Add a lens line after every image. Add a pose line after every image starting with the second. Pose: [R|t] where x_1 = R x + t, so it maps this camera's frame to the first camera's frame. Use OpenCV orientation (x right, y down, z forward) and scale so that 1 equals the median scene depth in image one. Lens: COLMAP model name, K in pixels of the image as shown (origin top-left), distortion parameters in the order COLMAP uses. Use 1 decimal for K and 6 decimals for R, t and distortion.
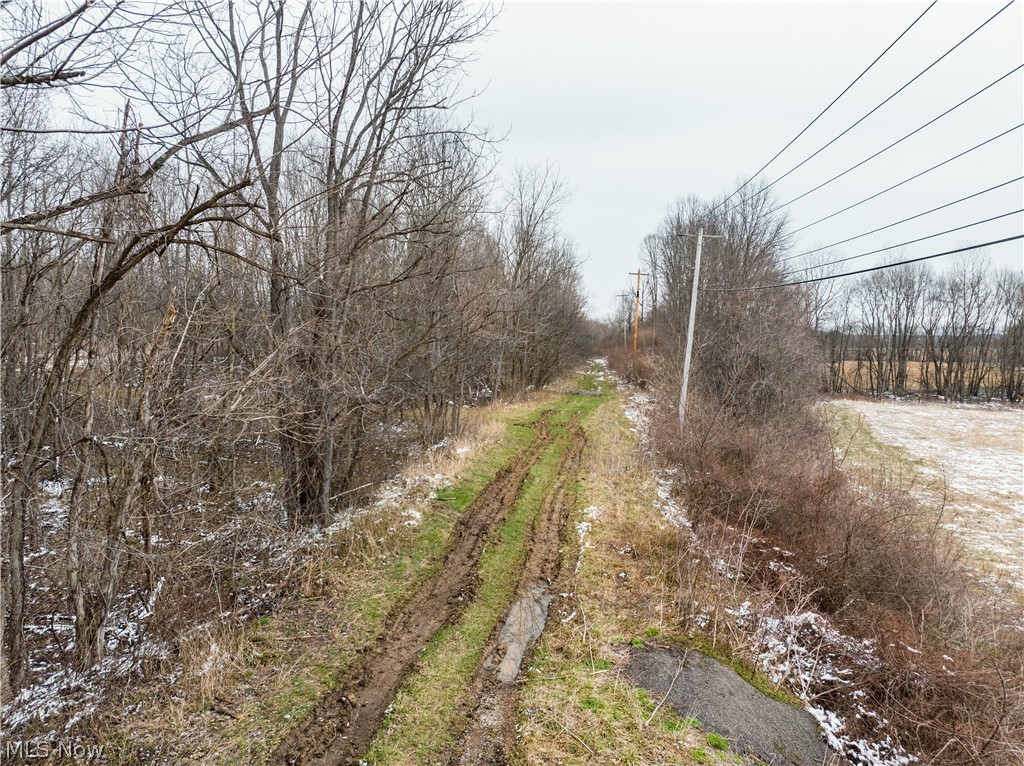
lens RADIAL K [[712.2, 0, 510.0], [0, 712.2, 382.6], [0, 0, 1]] dist [-0.046273, 0.013212]
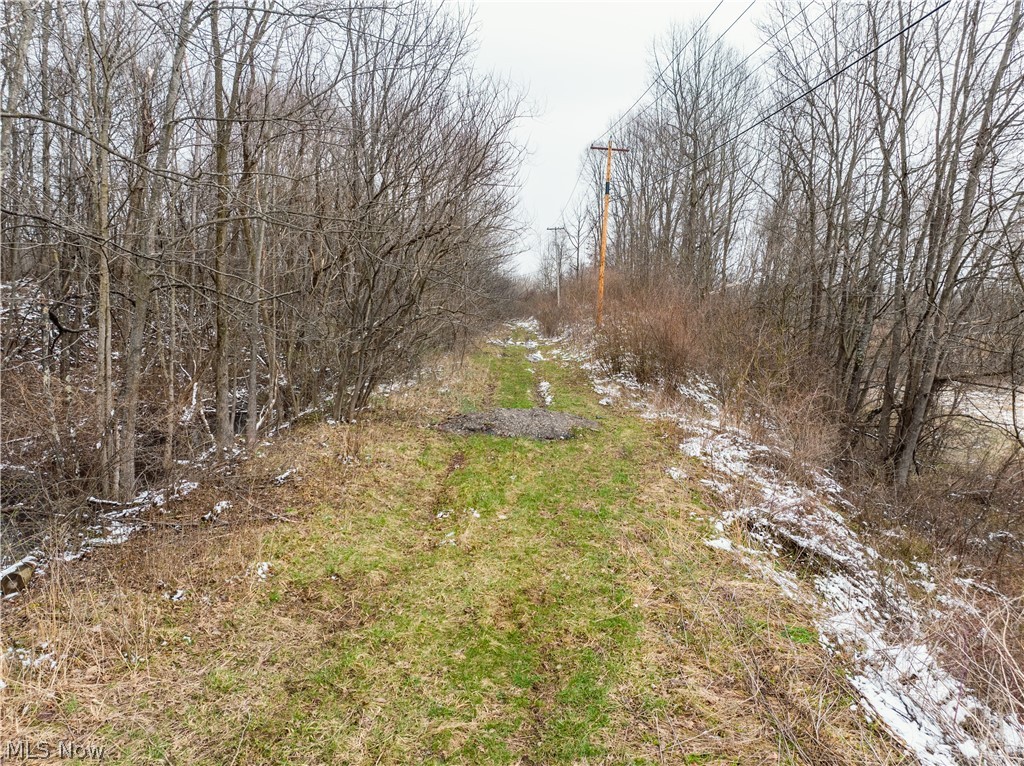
lens RADIAL K [[712.2, 0, 513.1], [0, 712.2, 382.6], [0, 0, 1]] dist [-0.046273, 0.013212]
pose [[0.991927, 0.002530, 0.126784, 0.110780], [-0.008672, 0.998814, 0.047915, -0.023495], [-0.126512, -0.048628, 0.990772, 1.155538]]
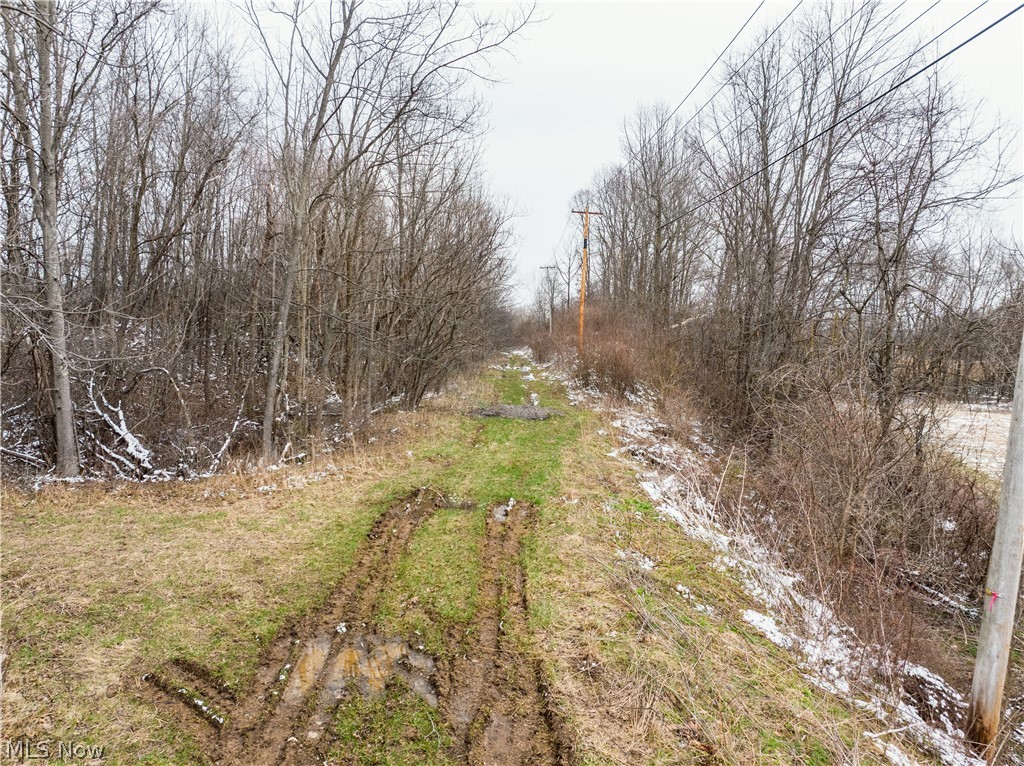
lens RADIAL K [[712.2, 0, 511.3], [0, 712.2, 380.8], [0, 0, 1]] dist [-0.046273, 0.013212]
pose [[0.991660, 0.001861, 0.128865, 0.071302], [-0.002530, 0.999984, 0.005028, -0.012325], [-0.128854, -0.005312, 0.991649, 0.864617]]
